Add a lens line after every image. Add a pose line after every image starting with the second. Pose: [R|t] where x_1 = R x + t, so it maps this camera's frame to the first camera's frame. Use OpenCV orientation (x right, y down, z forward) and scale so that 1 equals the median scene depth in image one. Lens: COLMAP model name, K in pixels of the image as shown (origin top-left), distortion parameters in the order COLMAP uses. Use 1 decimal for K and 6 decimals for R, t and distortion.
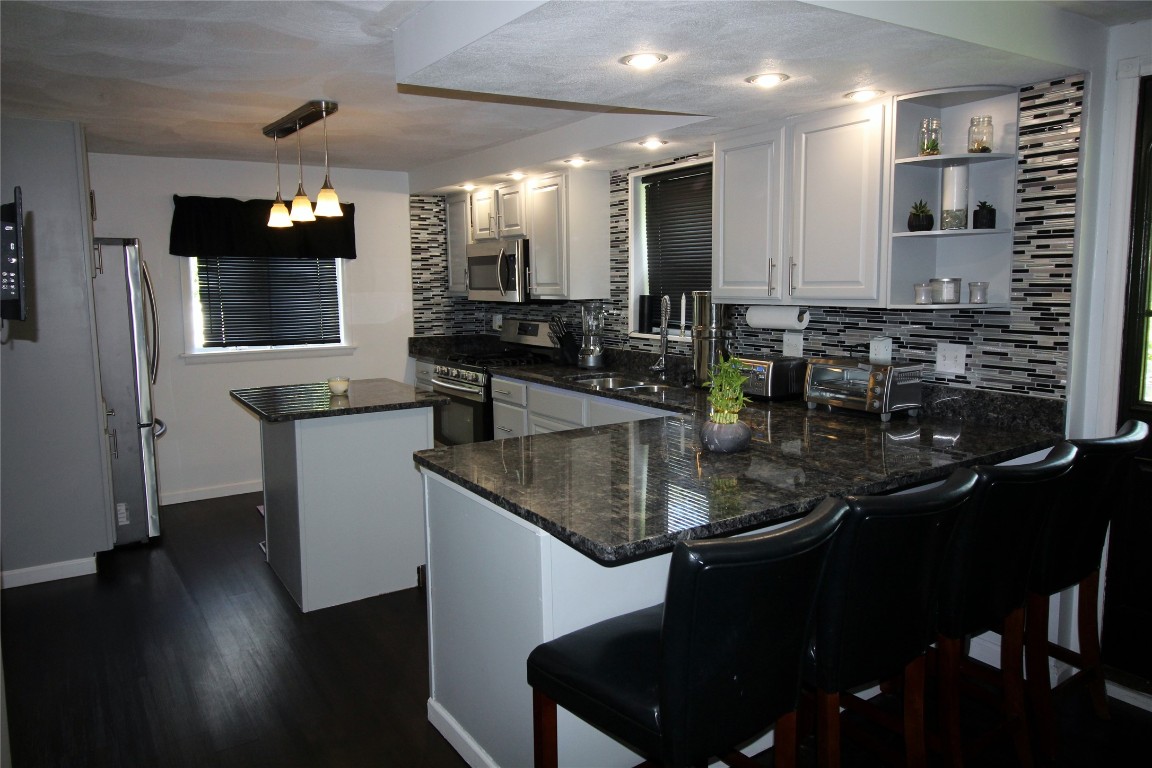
lens RADIAL K [[777.2, 0, 577.4], [0, 777.2, 361.0], [0, 0, 1]] dist [0.010380, -0.008770]
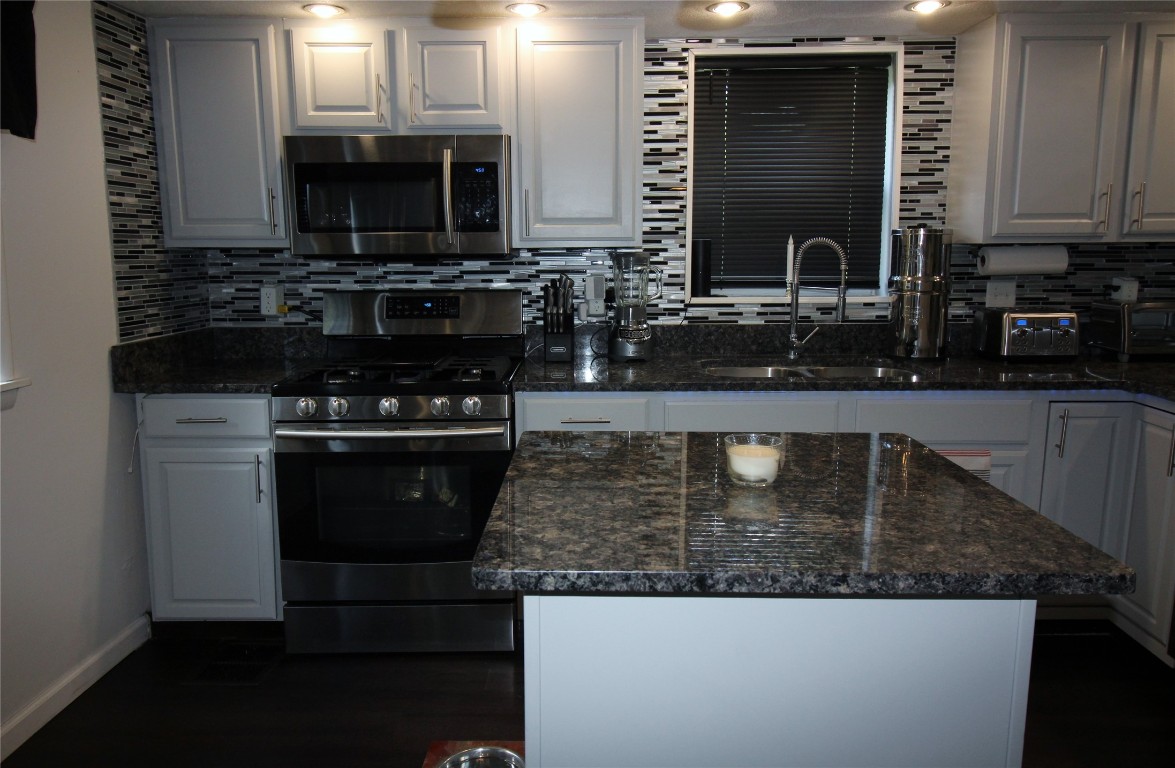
lens RADIAL K [[804.8, 0, 577.5], [0, 804.8, 361.9], [0, 0, 1]] dist [0.003924, 0.000104]
pose [[0.561249, -0.109511, 0.820370, -0.604289], [0.087279, 0.993512, 0.072913, -0.044465], [-0.823032, 0.030678, 0.567165, 0.767167]]
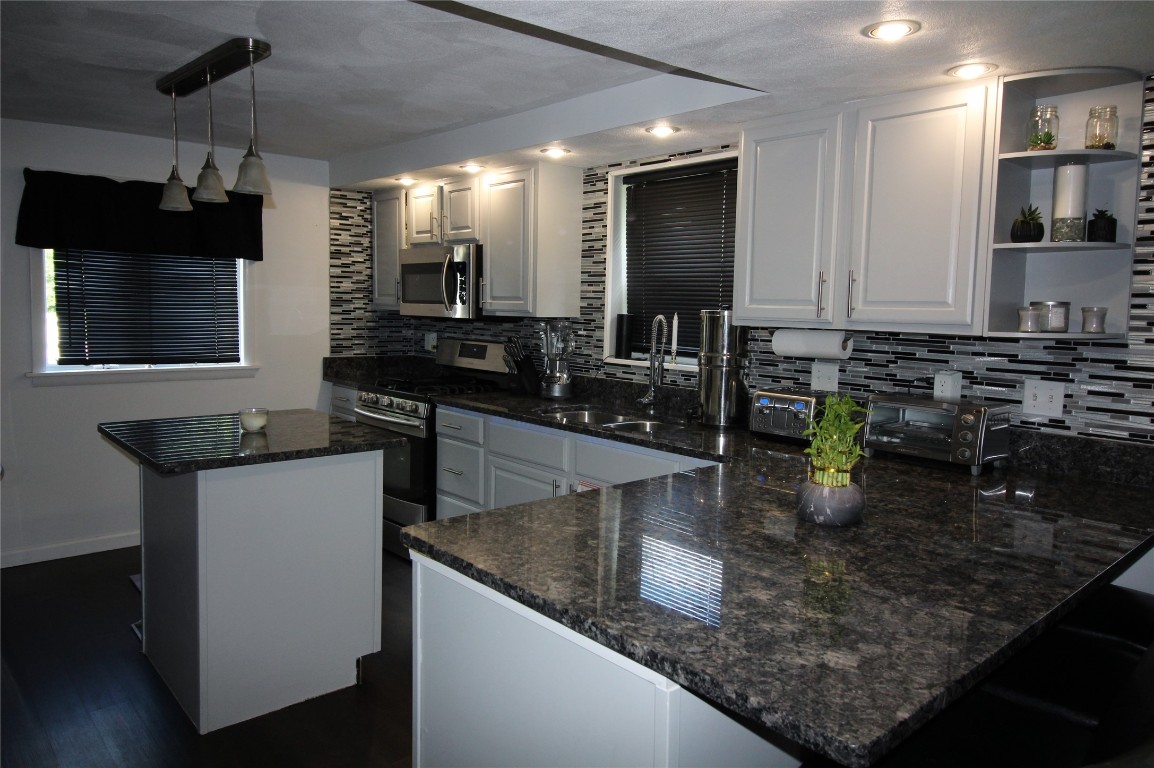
lens RADIAL K [[778.6, 0, 579.0], [0, 778.6, 362.0], [0, 0, 1]] dist [0.010380, -0.008770]
pose [[0.988767, 0.020036, 0.148115, -0.096214], [-0.015916, 0.999454, -0.028951, -0.007159], [-0.148614, 0.026269, 0.988546, 0.177962]]
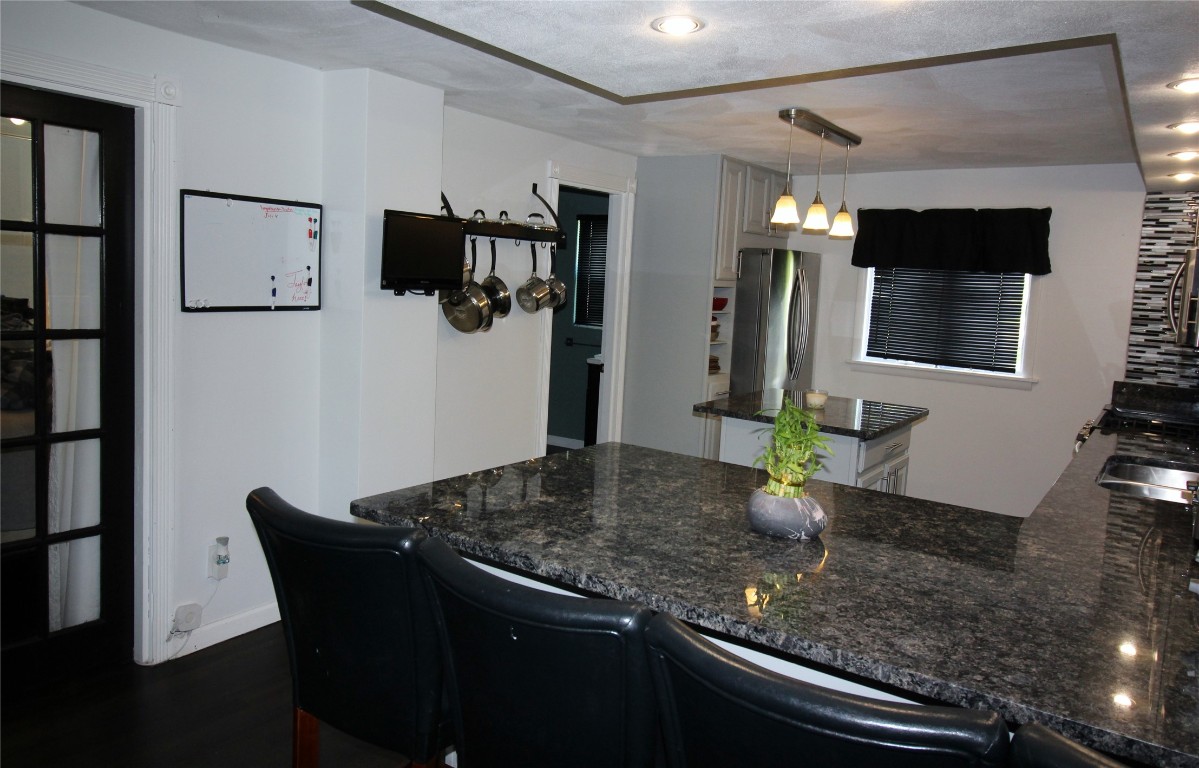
lens RADIAL K [[827.2, 0, 598.7], [0, 827.2, 374.0], [0, 0, 1]] dist [-0.008285, -0.002635]
pose [[0.355844, 0.134817, -0.924770, 0.482697], [-0.153367, 0.984548, 0.084517, -0.038589], [0.921875, 0.111754, 0.371022, 0.332371]]
